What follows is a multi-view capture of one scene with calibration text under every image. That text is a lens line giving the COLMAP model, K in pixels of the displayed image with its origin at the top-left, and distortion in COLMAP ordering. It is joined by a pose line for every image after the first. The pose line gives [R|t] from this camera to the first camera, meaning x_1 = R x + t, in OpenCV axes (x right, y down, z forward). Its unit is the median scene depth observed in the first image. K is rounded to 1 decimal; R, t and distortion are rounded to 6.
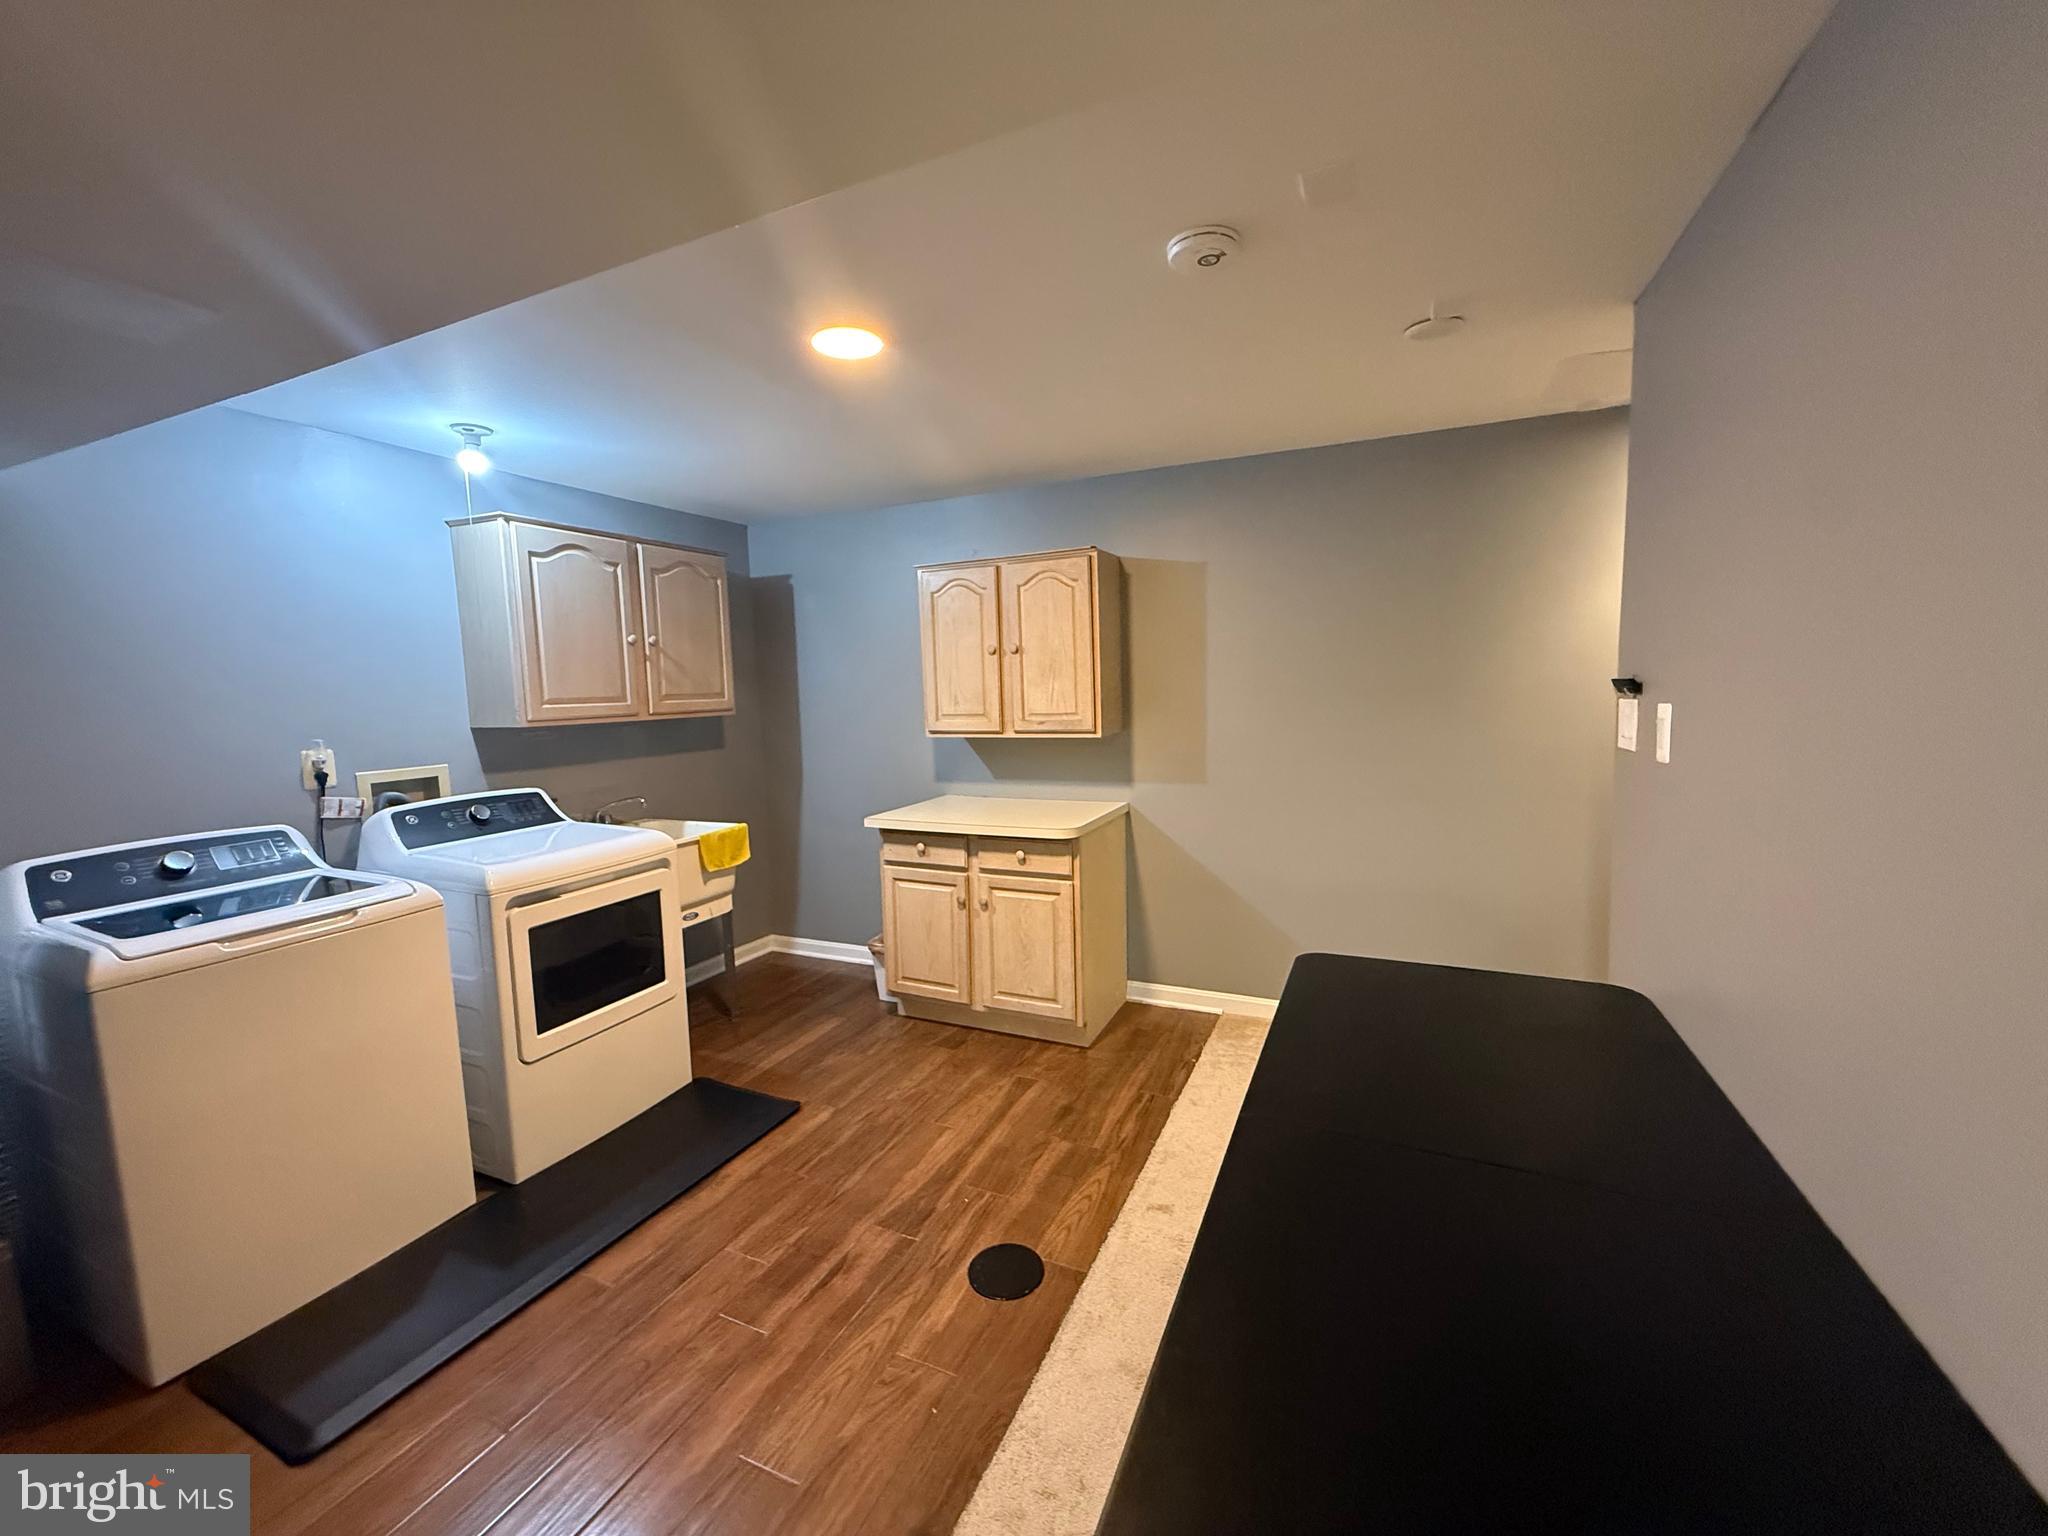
lens RADIAL K [[814.7, 0, 1009.0], [0, 814.7, 772.9], [0, 0, 1]] dist [-0.001981, 0.000746]
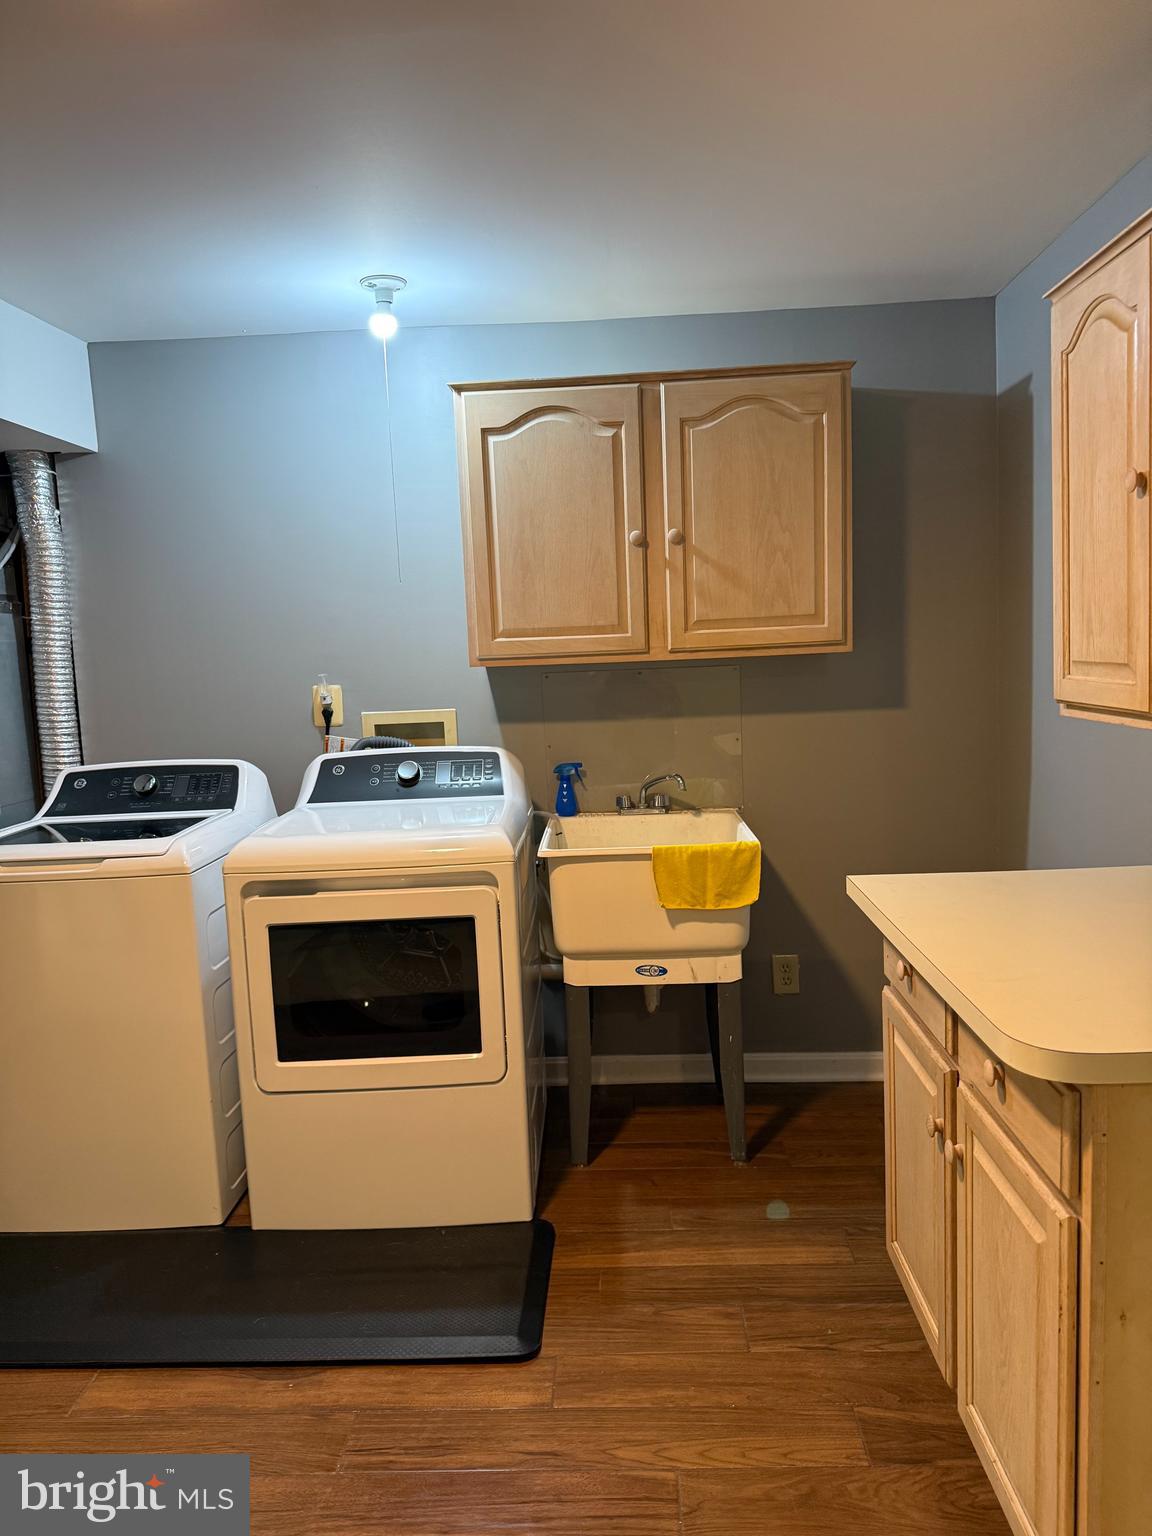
lens RADIAL K [[1076.1, 0, 574.9], [0, 1076.1, 762.1], [0, 0, 1]] dist [0.073965, -0.100678]
pose [[0.398993, 0.109138, -0.910436, 0.370388], [-0.068263, 0.993672, 0.089200, -0.062748], [0.914410, 0.026559, 0.403918, 0.670230]]
